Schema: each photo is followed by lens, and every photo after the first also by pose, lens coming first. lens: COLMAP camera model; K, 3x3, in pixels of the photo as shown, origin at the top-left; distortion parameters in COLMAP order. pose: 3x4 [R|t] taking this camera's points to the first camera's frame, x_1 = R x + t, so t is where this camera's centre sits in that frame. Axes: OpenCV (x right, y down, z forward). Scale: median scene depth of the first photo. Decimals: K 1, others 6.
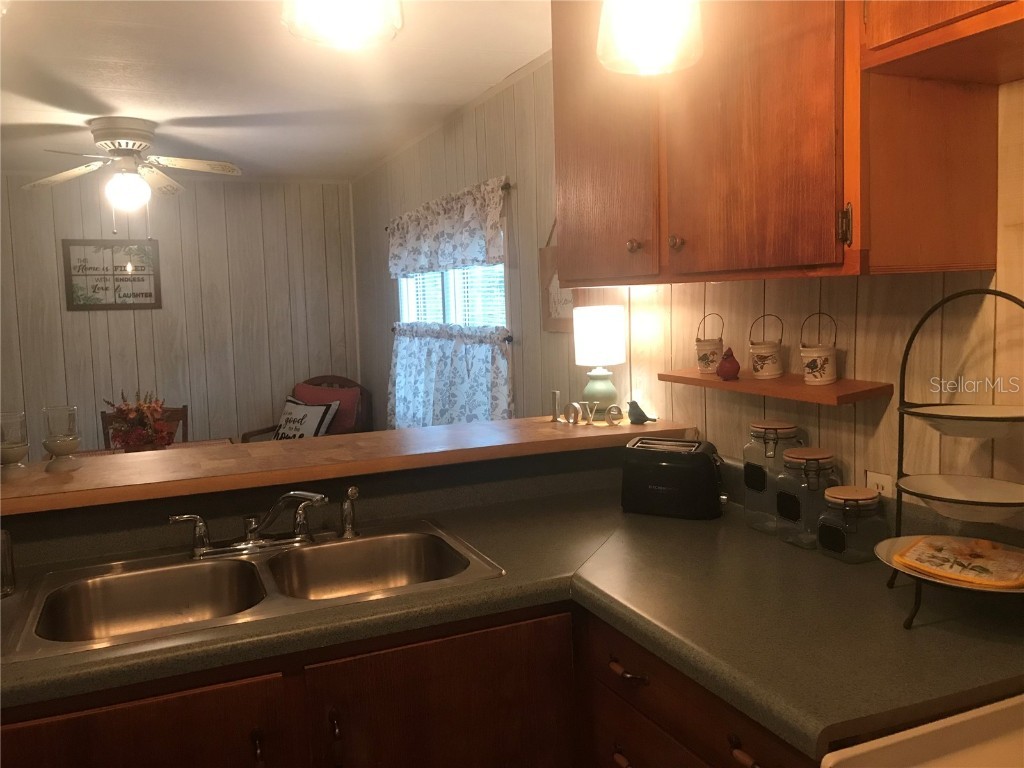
lens RADIAL K [[837.7, 0, 516.4], [0, 837.7, 376.5], [0, 0, 1]] dist [0.022160, -0.034636]
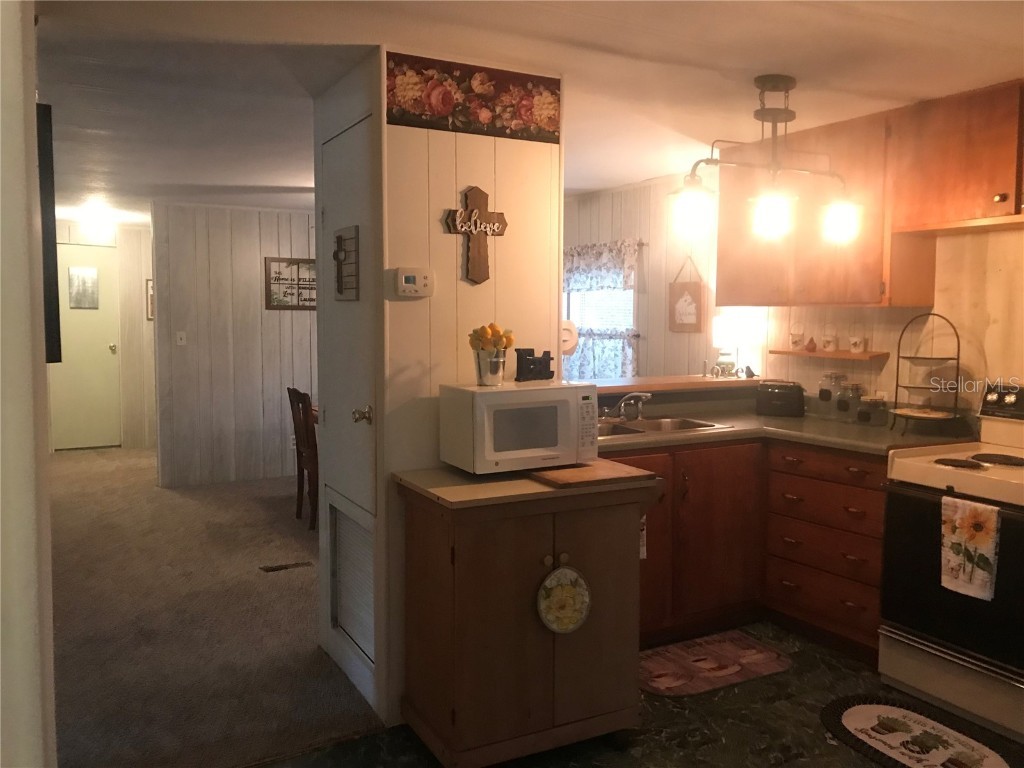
lens RADIAL K [[837.7, 0, 516.4], [0, 837.7, 376.5], [0, 0, 1]] dist [0.022160, -0.034636]
pose [[0.994335, 0.027675, 0.102627, -0.330610], [-0.025713, 0.999461, -0.020400, 0.059877], [-0.103136, 0.017645, 0.994511, -0.491937]]
